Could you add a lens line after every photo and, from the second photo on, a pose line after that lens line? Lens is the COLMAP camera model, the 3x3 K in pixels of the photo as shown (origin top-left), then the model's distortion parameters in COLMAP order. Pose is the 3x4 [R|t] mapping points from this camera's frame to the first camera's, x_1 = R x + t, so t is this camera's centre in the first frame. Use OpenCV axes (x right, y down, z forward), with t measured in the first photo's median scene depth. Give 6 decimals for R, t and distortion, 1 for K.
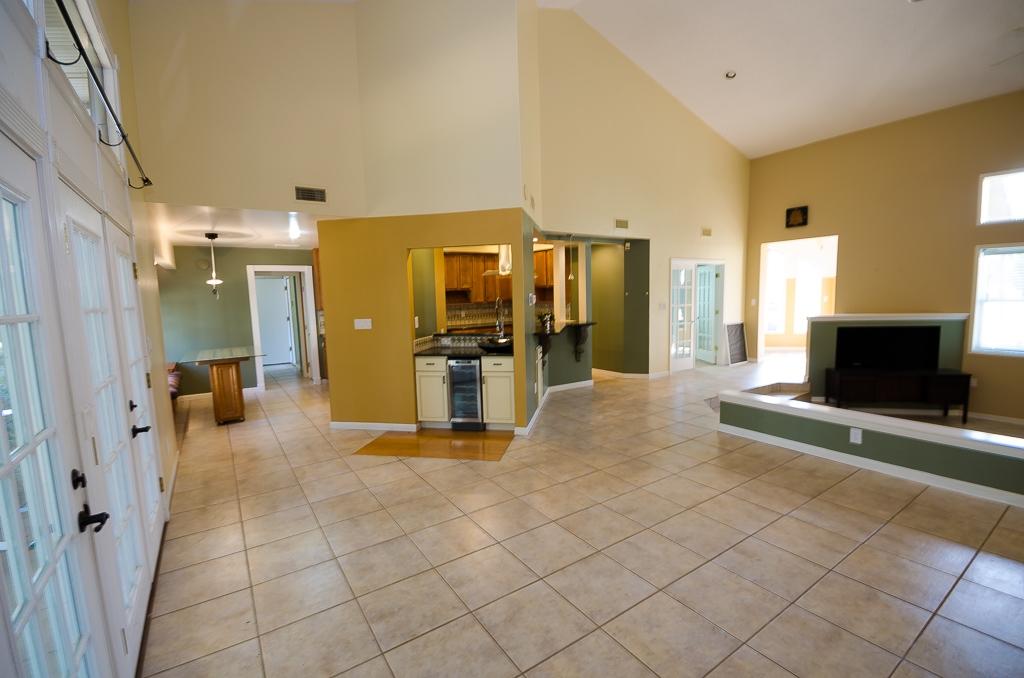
lens RADIAL K [[449.8, 0, 512.0], [0, 449.8, 339.0], [0, 0, 1]] dist [-0.006396, -0.001226]
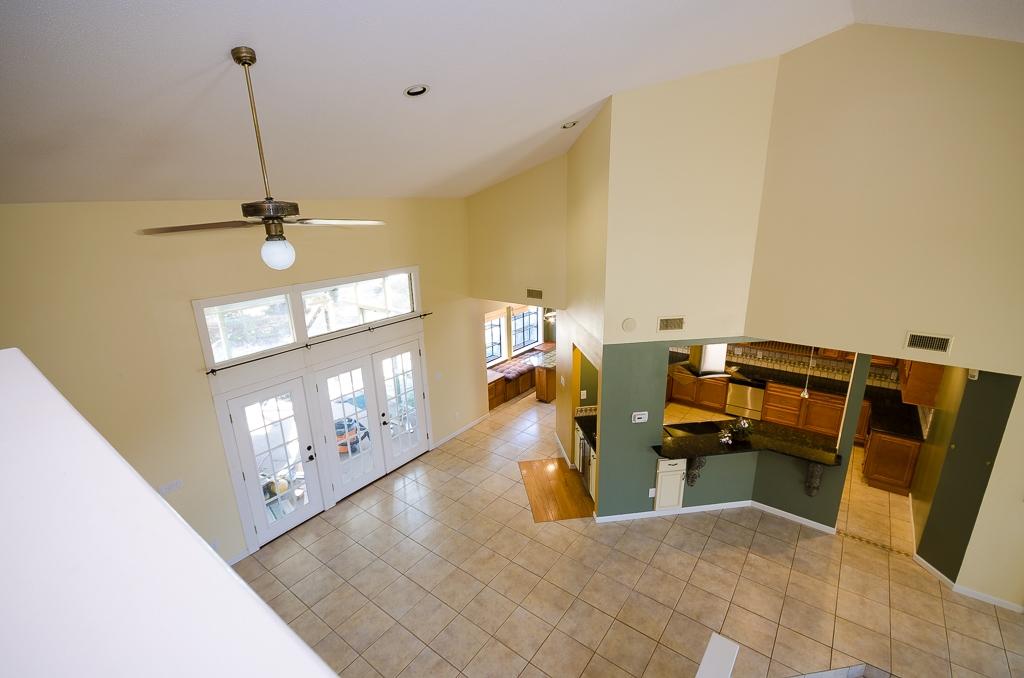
lens RADIAL K [[457.0, 0, 512.0], [0, 457.0, 339.0], [0, 0, 1]] dist [-0.002255, -0.000157]
pose [[0.324144, 0.291566, -0.899955, 1.004909], [-0.083477, 0.956424, 0.279794, -0.633101], [0.942317, -0.015568, 0.334358, 0.433622]]
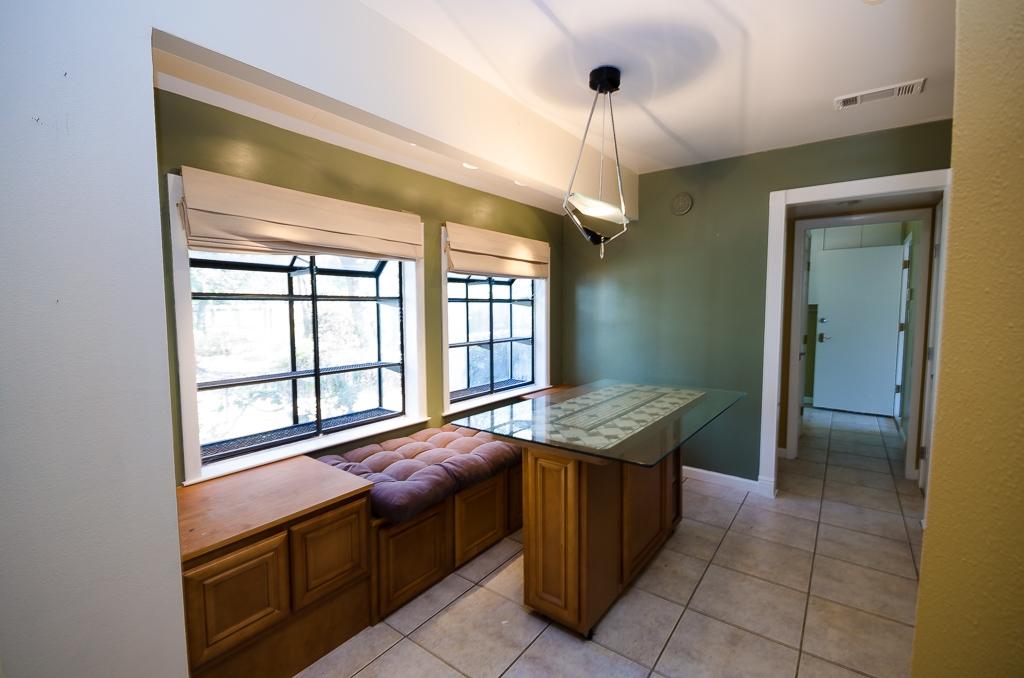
lens RADIAL K [[449.8, 0, 512.0], [0, 449.8, 339.0], [0, 0, 1]] dist [-0.006396, -0.001226]
pose [[0.327017, 0.102090, -0.939488, -0.443650], [-0.106010, 0.991836, 0.070879, -0.055302], [0.939054, 0.076416, 0.335170, 1.084703]]
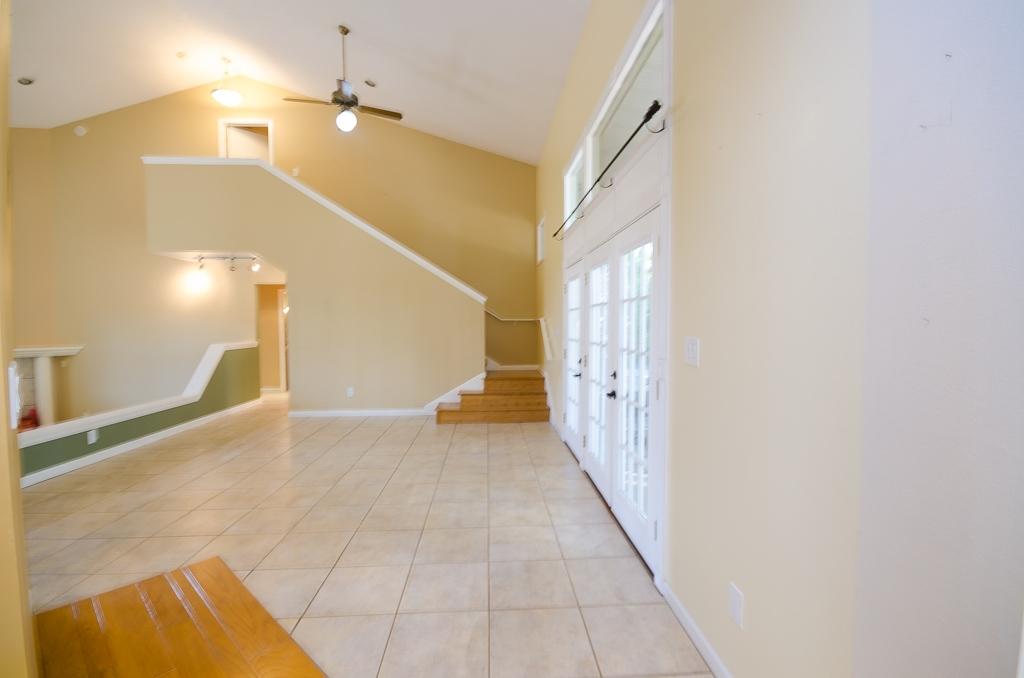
lens RADIAL K [[449.8, 0, 512.0], [0, 449.8, 339.0], [0, 0, 1]] dist [-0.006396, -0.001226]
pose [[-0.858054, 0.014826, 0.513345, -0.676107], [0.082086, 0.990691, 0.108594, -0.063857], [-0.506956, 0.135319, -0.851284, 1.210062]]
